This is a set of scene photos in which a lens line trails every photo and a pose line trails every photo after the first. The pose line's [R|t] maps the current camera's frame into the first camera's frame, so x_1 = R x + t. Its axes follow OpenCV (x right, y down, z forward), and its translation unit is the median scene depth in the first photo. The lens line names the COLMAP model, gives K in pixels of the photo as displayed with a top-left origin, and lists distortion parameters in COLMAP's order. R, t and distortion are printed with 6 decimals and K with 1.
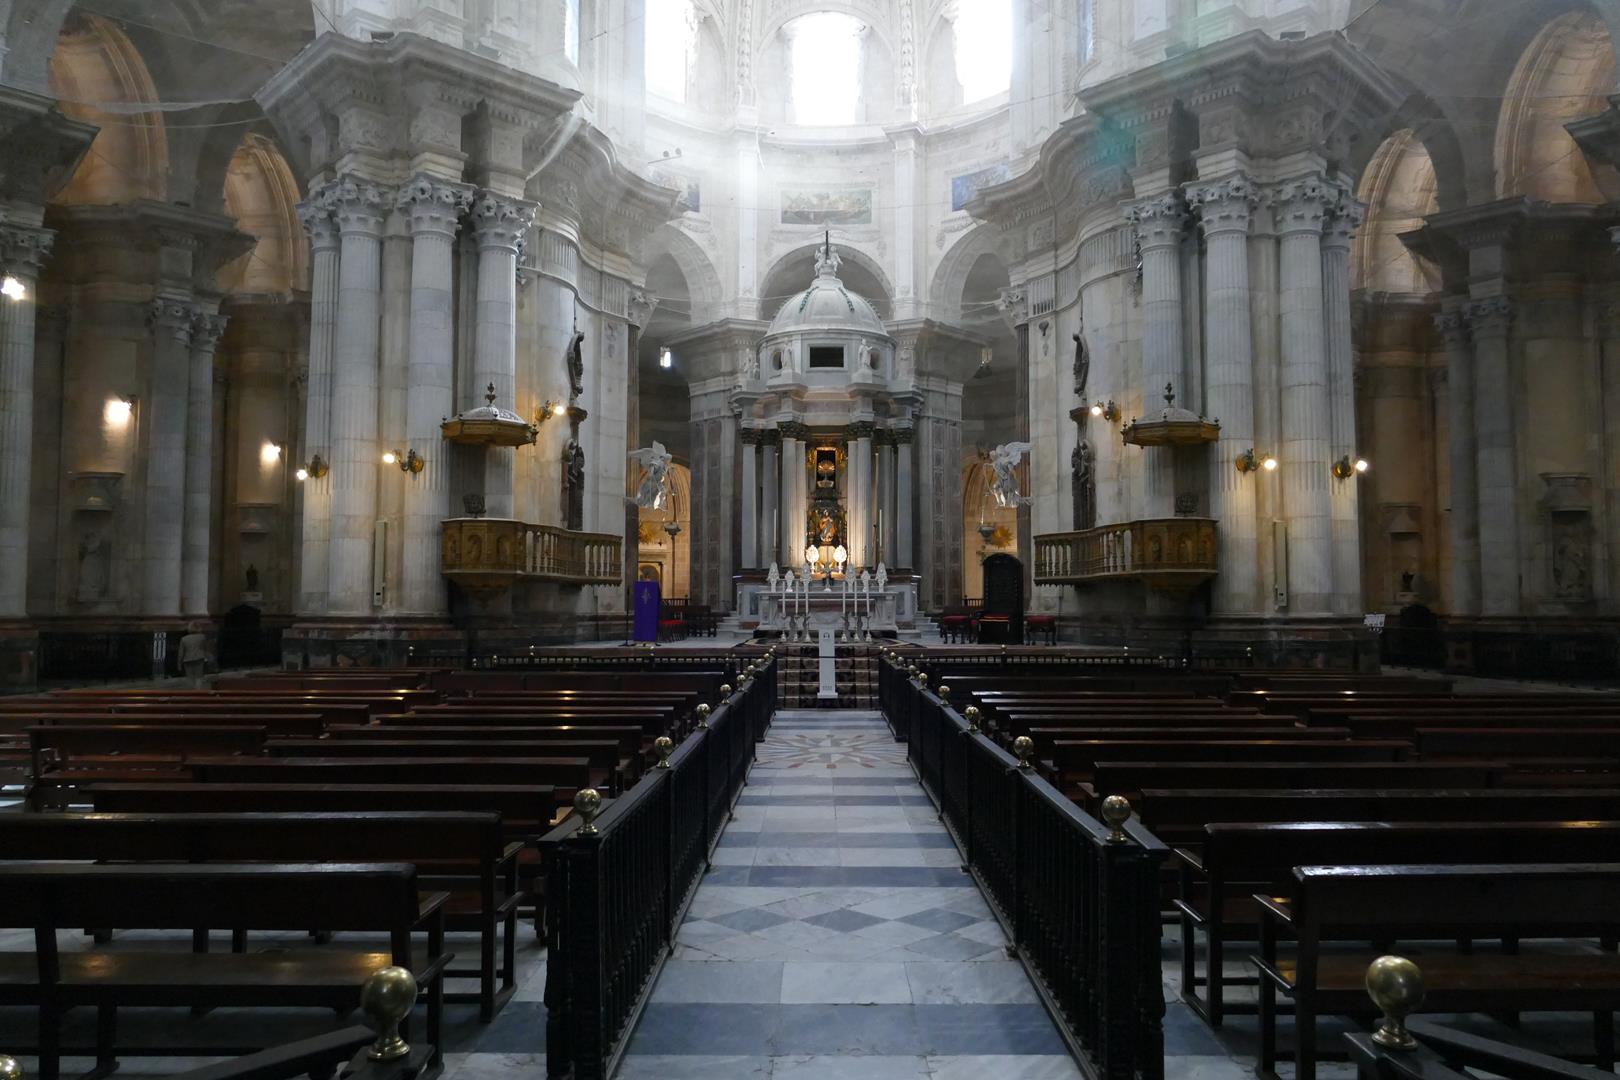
lens RADIAL K [[1151.8, 0, 810.0], [0, 1151.8, 540.0], [0, 0, 1]] dist [0.000042, 0.000416]
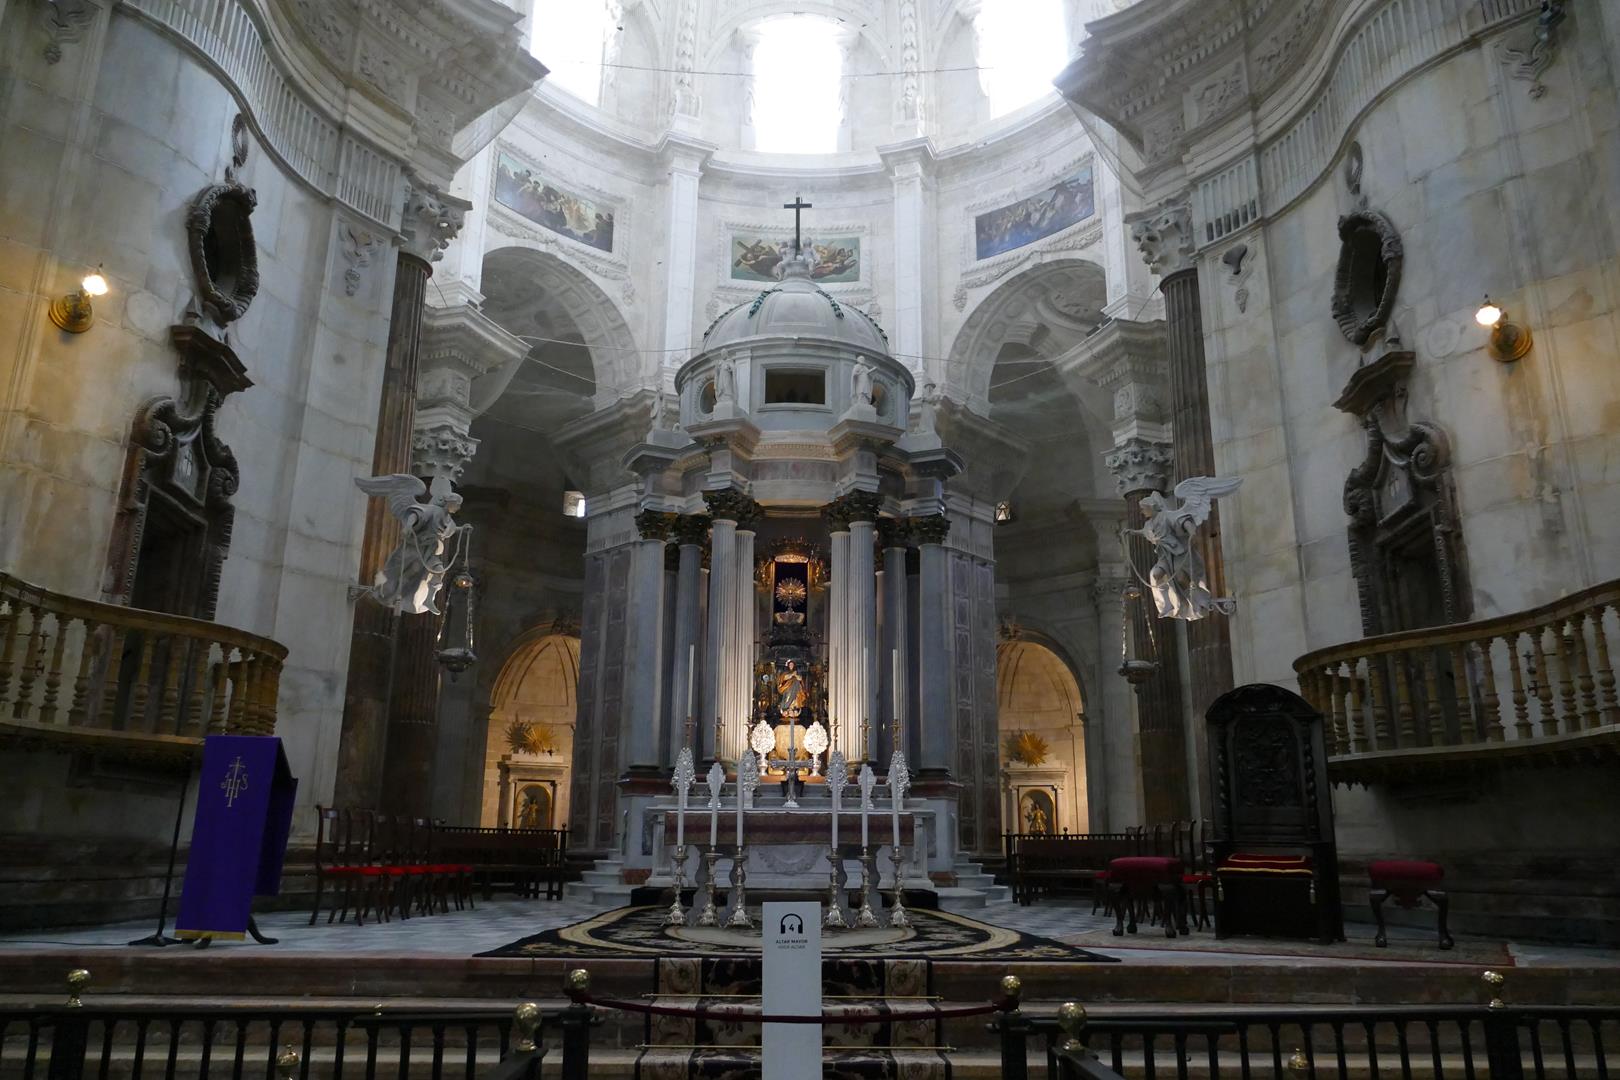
lens RADIAL K [[1151.8, 0, 810.0], [0, 1151.8, 540.0], [0, 0, 1]] dist [0.000042, 0.000416]
pose [[0.999342, 0.018384, 0.031261, 0.005417], [-0.011497, 0.978129, -0.207681, 0.032922], [-0.034395, 0.207185, 0.977697, 0.459291]]
